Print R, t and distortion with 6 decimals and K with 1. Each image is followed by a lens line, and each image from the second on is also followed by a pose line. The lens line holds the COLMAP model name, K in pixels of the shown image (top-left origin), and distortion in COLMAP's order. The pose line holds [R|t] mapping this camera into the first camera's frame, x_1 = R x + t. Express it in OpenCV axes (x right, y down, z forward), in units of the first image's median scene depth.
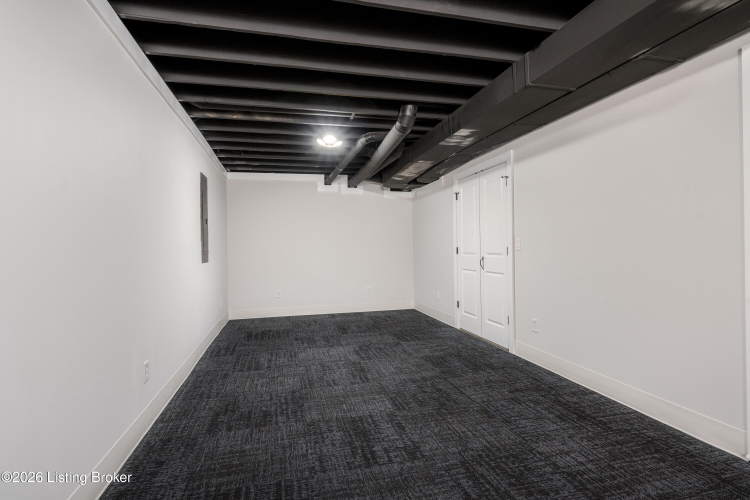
lens RADIAL K [[398.0, 0, 375.7], [0, 398.0, 248.8], [0, 0, 1]] dist [-0.004792, 0.000089]
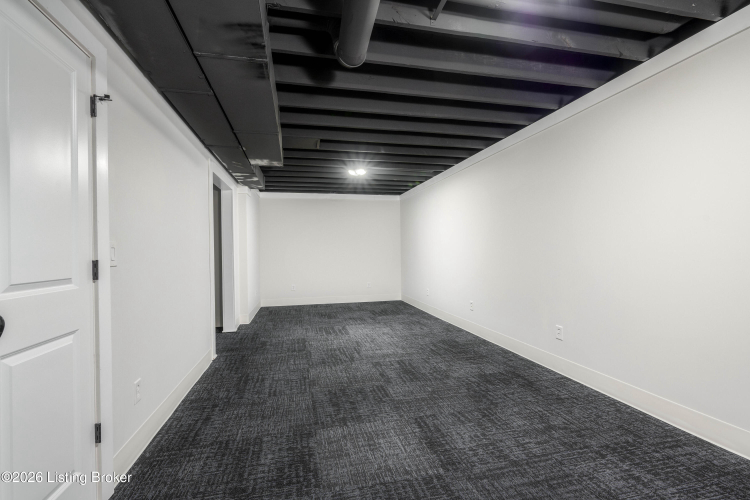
lens RADIAL K [[337.1, 0, 374.0], [0, 337.1, 250.5], [0, 0, 1]] dist [0.002695, 0.000149]
pose [[-0.999288, 0.029579, 0.023425, 0.042500], [0.029646, 0.999557, 0.002511, -0.006064], [-0.023341, 0.003204, -0.999722, 1.878823]]
